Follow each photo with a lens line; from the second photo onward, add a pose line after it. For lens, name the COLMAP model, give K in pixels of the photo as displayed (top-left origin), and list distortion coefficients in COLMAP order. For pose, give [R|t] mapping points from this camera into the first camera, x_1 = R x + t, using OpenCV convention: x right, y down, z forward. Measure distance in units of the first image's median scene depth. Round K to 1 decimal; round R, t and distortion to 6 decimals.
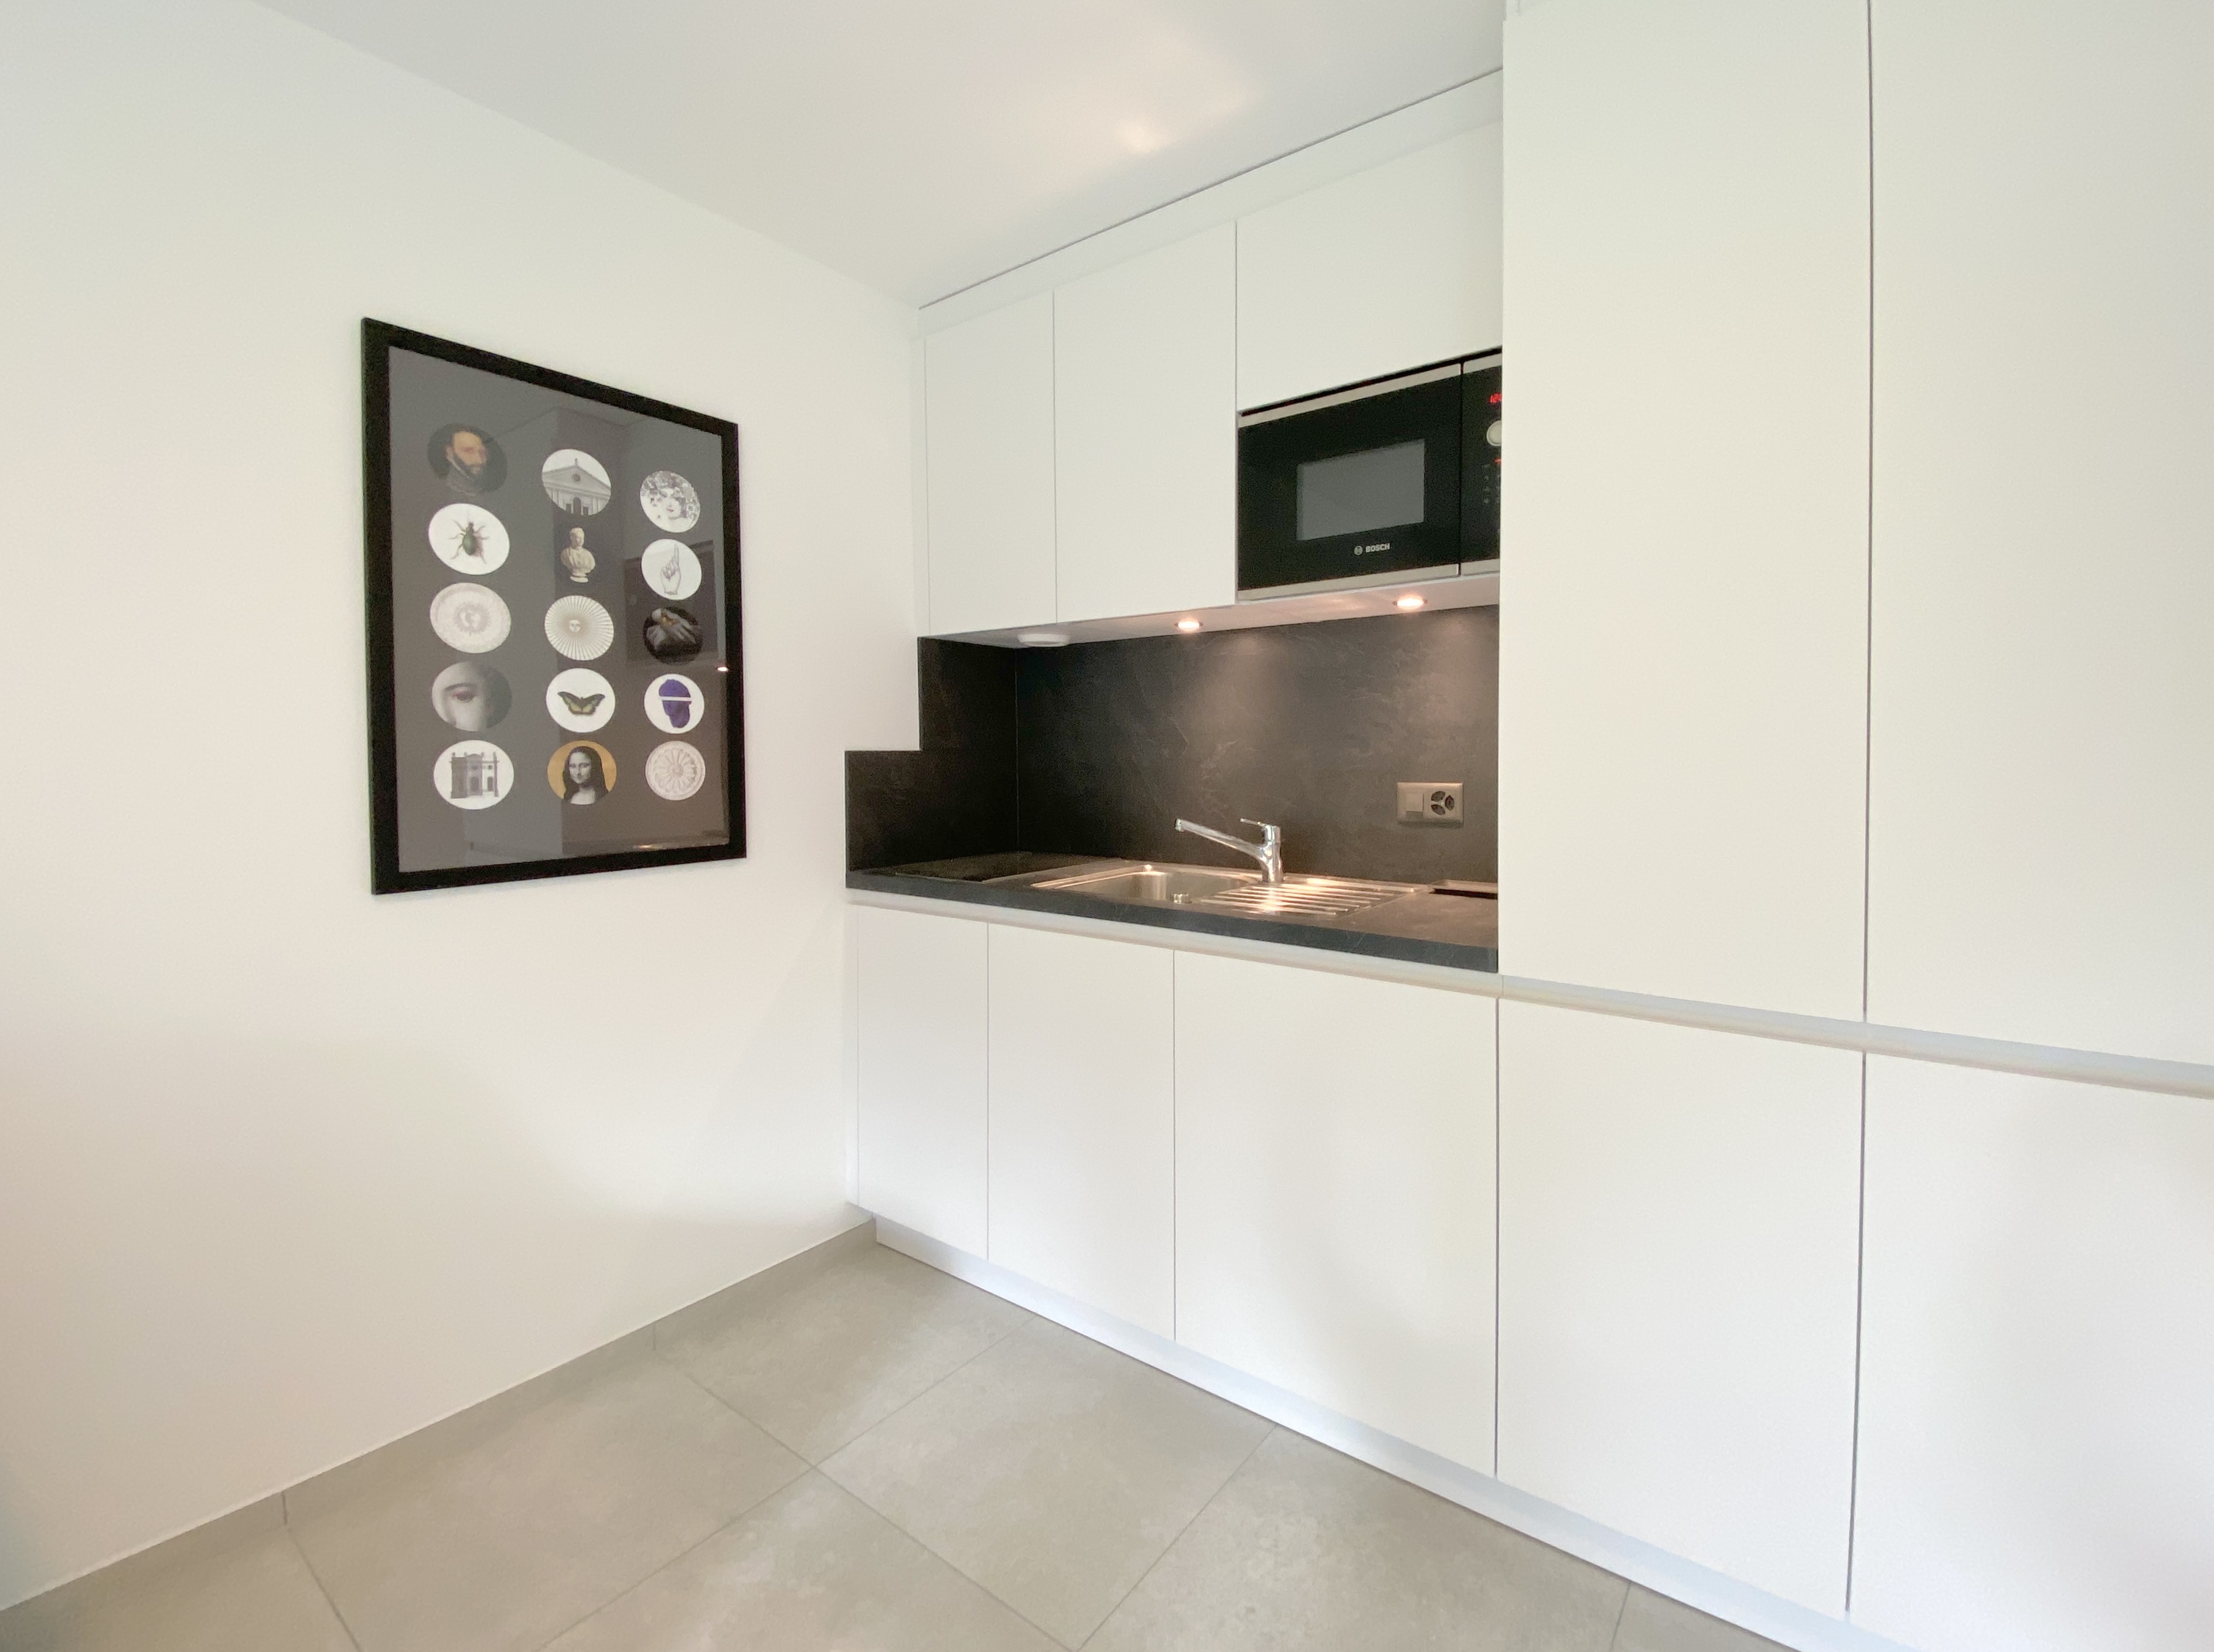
lens RADIAL K [[964.3, 0, 1162.9], [0, 964.3, 767.6], [0, 0, 1]] dist [-0.002807, -0.000589]
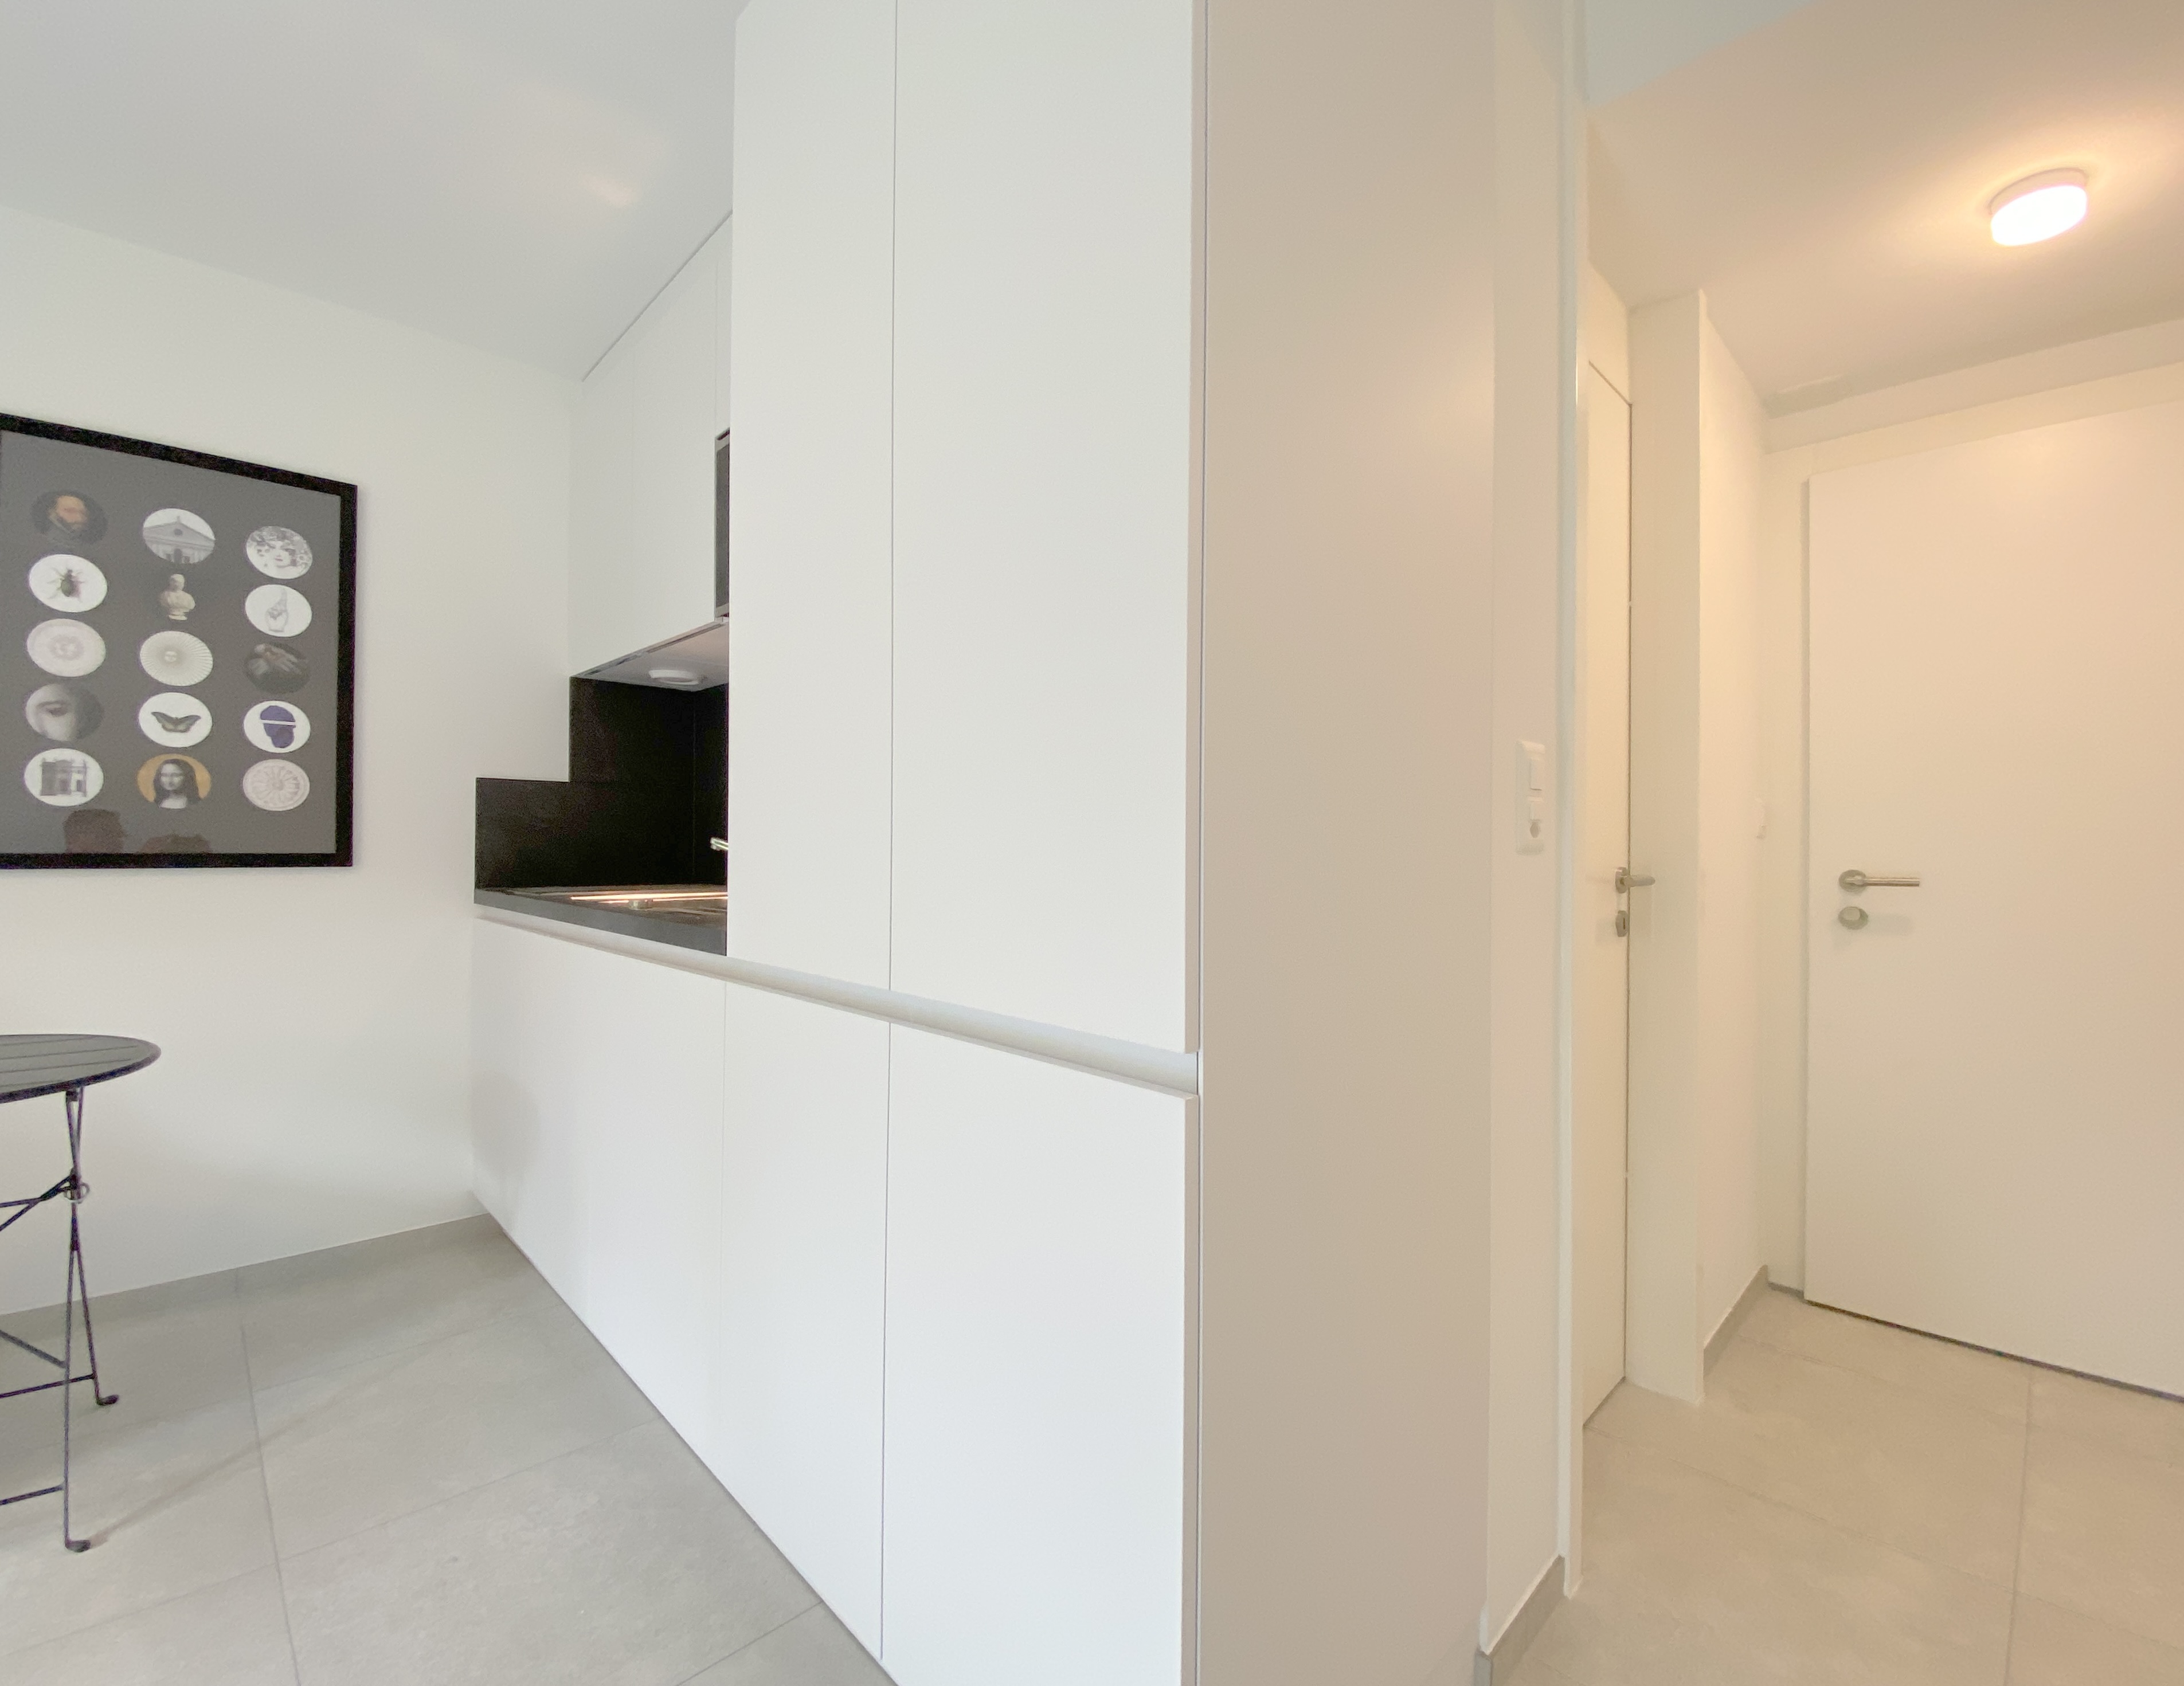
lens RADIAL K [[942.4, 0, 1091.9], [0, 942.4, 841.3], [0, 0, 1]] dist [0.001226, -0.013124]
pose [[0.985001, 0.010176, -0.172250, 0.691150], [-0.014329, 0.999635, -0.022882, 0.087936], [0.171954, 0.025007, 0.984788, 0.077869]]
